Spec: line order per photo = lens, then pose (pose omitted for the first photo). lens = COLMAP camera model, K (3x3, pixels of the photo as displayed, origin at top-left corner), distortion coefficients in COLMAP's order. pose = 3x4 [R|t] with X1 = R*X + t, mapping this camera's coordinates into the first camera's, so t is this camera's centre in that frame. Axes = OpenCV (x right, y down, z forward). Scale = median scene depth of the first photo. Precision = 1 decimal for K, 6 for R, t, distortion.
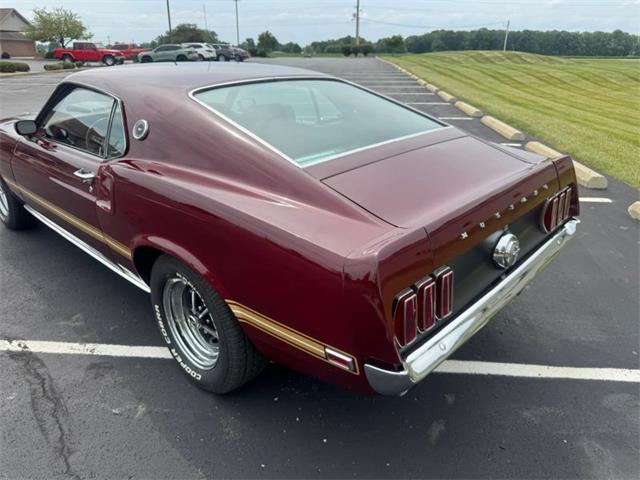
lens RADIAL K [[456.7, 0, 322.1], [0, 456.7, 240.8], [0, 0, 1]] dist [0.029900, -0.034000]
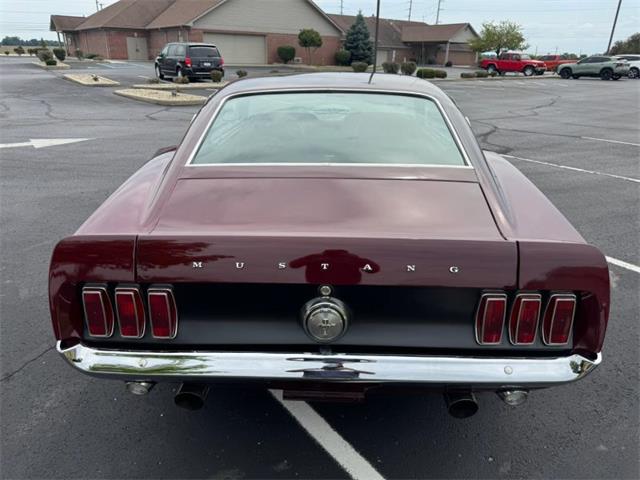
lens RADIAL K [[456.7, 0, 318.2], [0, 456.7, 241.7], [0, 0, 1]] dist [0.029900, -0.034000]
pose [[0.659265, 0.290865, -0.693374, 0.082149], [-0.303643, 0.946601, 0.108385, -0.016876], [0.687874, 0.139084, 0.712380, 0.038856]]
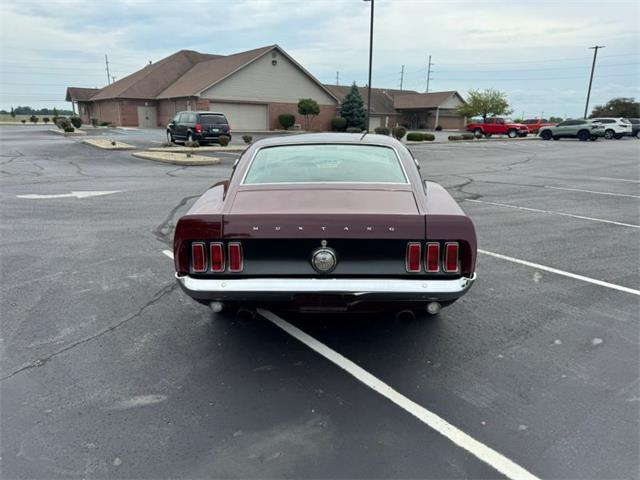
lens RADIAL K [[456.7, 0, 319.8], [0, 456.7, 238.8], [0, 0, 1]] dist [0.029900, -0.034000]
pose [[0.665422, 0.188378, -0.722307, 0.128293], [-0.293829, 0.955617, -0.021463, -0.000659], [0.686206, 0.226517, 0.691239, 0.000600]]
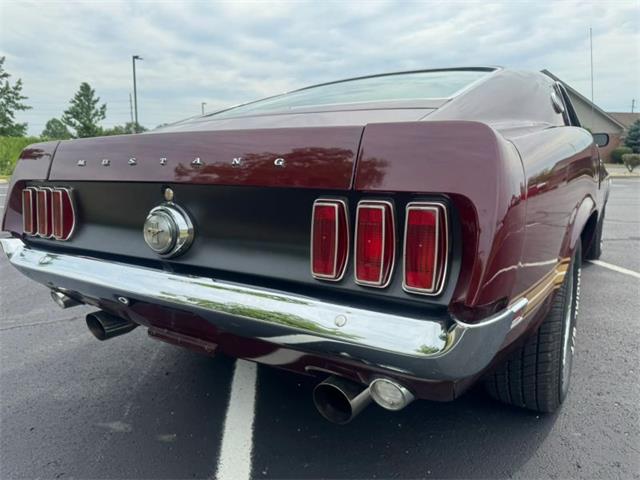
lens RADIAL K [[461.0, 0, 318.9], [0, 461.0, 234.8], [0, 0, 1]] dist [0.010942, -0.018425]
pose [[0.174588, 0.156976, -0.972048, 0.100527], [-0.380509, 0.921273, 0.080433, -0.010115], [0.908148, 0.355830, 0.220574, 0.096777]]
